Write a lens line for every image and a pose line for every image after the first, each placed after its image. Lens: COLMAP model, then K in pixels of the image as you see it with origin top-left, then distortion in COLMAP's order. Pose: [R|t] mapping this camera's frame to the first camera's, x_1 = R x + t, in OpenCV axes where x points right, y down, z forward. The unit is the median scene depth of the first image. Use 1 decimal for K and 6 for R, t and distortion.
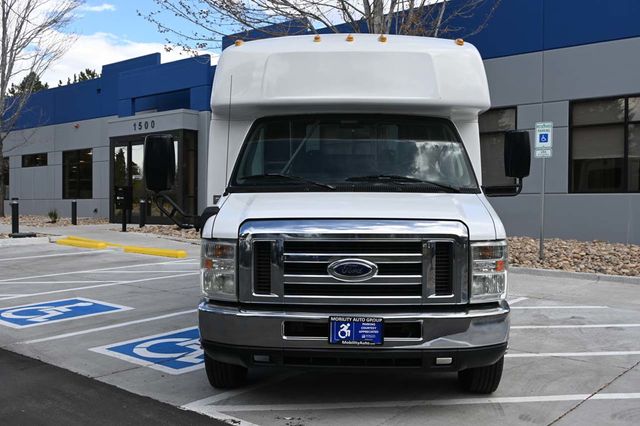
lens RADIAL K [[659.3, 0, 320.0], [0, 659.3, 213.0], [0, 0, 1]] dist [0.001106, -0.011415]
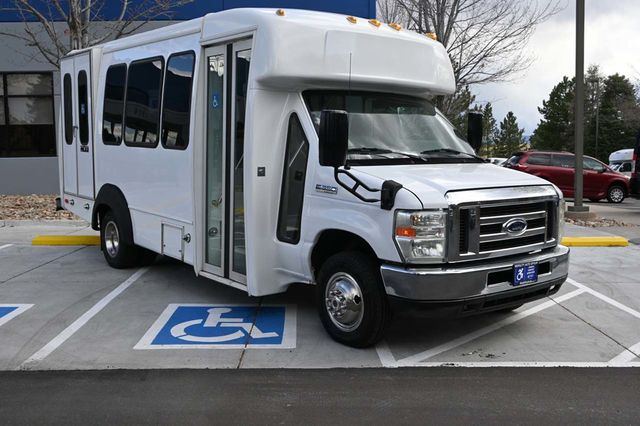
lens RADIAL K [[659.3, 0, 320.0], [0, 659.3, 213.0], [0, 0, 1]] dist [0.001106, -0.011415]
pose [[0.752864, -0.066573, 0.654801, -1.056819], [0.021384, 0.996820, 0.076760, -0.045943], [-0.657829, -0.043788, 0.751893, 0.286843]]
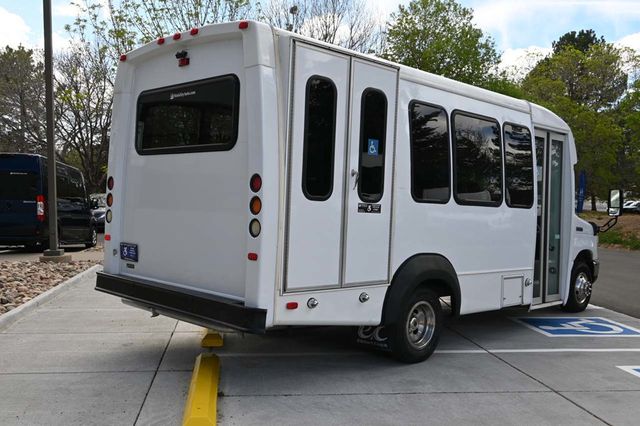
lens RADIAL K [[640.3, 0, 320.0], [0, 640.3, 213.0], [0, 0, 1]] dist [0.063105, -0.242115]
pose [[-0.739925, -0.041389, 0.671415, -1.046665], [-0.004784, 0.998404, 0.056274, -0.173984], [-0.672673, 0.038426, -0.738942, 3.561692]]
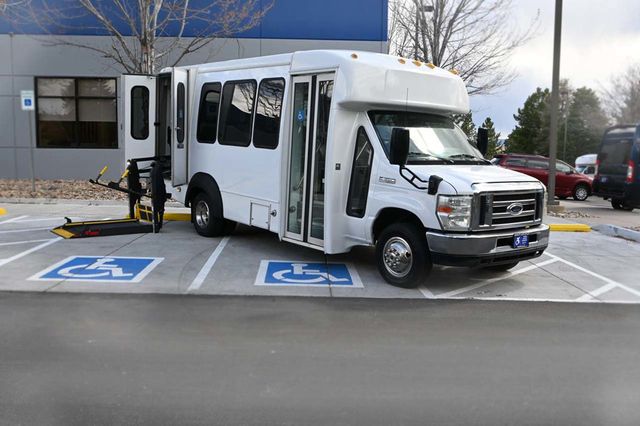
lens RADIAL K [[602.0, 0, 320.0], [0, 602.0, 213.0], [0, 0, 1]] dist [-0.008760, 0.004963]
pose [[0.744726, -0.056104, 0.665008, -1.495263], [-0.006113, 0.995845, 0.090861, -0.054631], [-0.667342, -0.071732, 0.741289, 0.094363]]
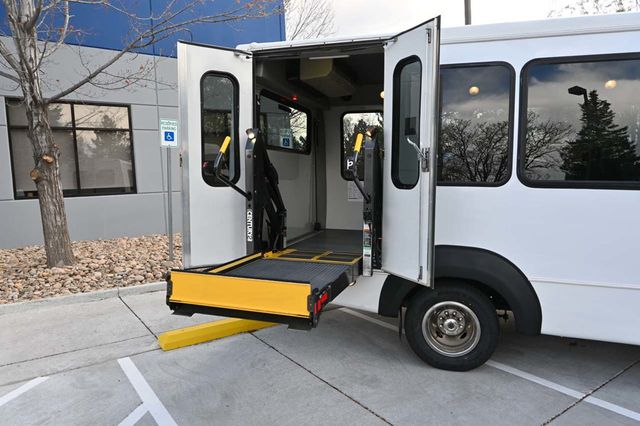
lens RADIAL K [[436.8, 0, 320.0], [0, 436.8, 213.0], [0, 0, 1]] dist [-0.005477, 0.002957]
pose [[0.246361, -0.082149, 0.965690, -1.121114], [0.046991, 0.996242, 0.072760, -0.137057], [-0.968038, 0.027453, 0.249296, 2.296254]]
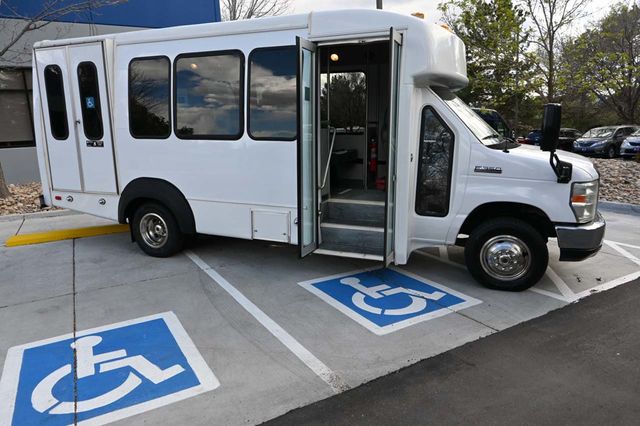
lens RADIAL K [[436.8, 0, 320.0], [0, 436.8, 213.0], [0, 0, 1]] dist [-0.005477, 0.002957]
pose [[0.337150, -0.189275, 0.922228, -1.313263], [0.055666, 0.981876, 0.181166, -0.102070], [-0.939804, -0.009744, 0.341576, 1.275124]]
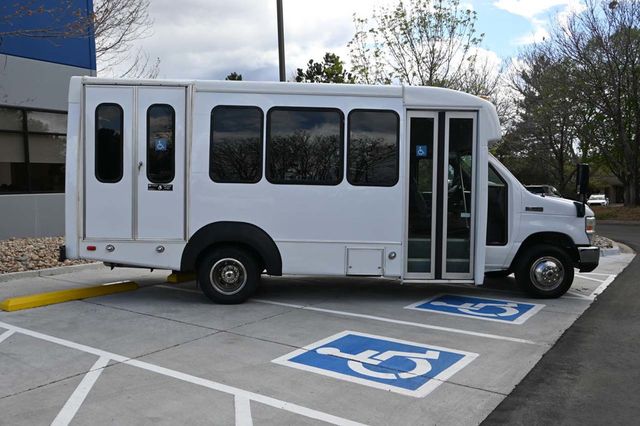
lens RADIAL K [[547.2, 0, 320.0], [0, 547.2, 213.0], [0, 0, 1]] dist [-0.003310, -0.006842]
pose [[-0.084439, -0.045536, 0.995388, -1.939779], [0.035544, 0.998182, 0.048679, -0.092533], [-0.995795, 0.039490, -0.082667, 2.112745]]
